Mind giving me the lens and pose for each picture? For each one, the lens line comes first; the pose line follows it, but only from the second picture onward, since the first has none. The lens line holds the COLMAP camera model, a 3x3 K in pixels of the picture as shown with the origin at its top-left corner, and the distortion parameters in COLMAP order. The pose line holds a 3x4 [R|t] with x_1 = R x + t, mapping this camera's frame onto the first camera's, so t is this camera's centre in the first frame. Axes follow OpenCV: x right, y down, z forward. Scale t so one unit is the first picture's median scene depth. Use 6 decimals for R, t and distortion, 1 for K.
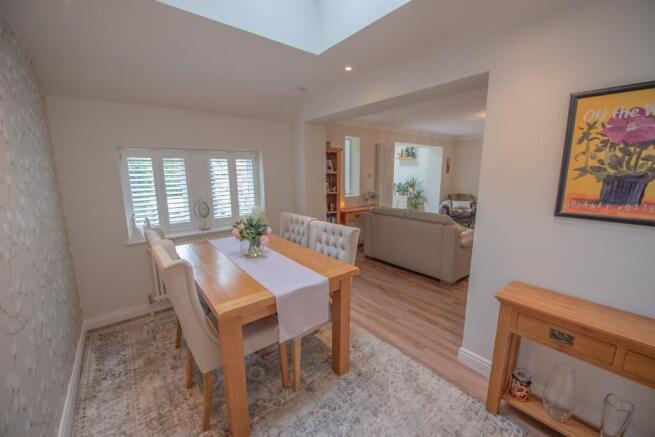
lens RADIAL K [[262.8, 0, 325.2], [0, 262.8, 216.9], [0, 0, 1]] dist [-0.014608, -0.001927]
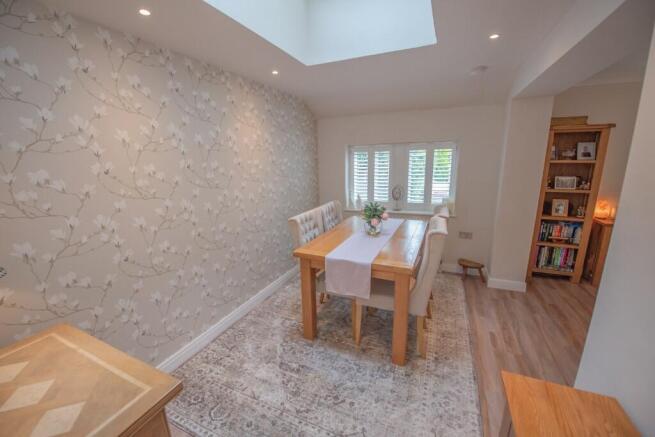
lens RADIAL K [[262.8, 0, 323.4], [0, 262.8, 216.2], [0, 0, 1]] dist [-0.014608, -0.001927]
pose [[0.449545, 0.184944, -0.873902, 0.323313], [-0.129214, 0.981506, 0.141247, -0.037134], [0.883862, 0.049424, 0.465128, 0.100747]]
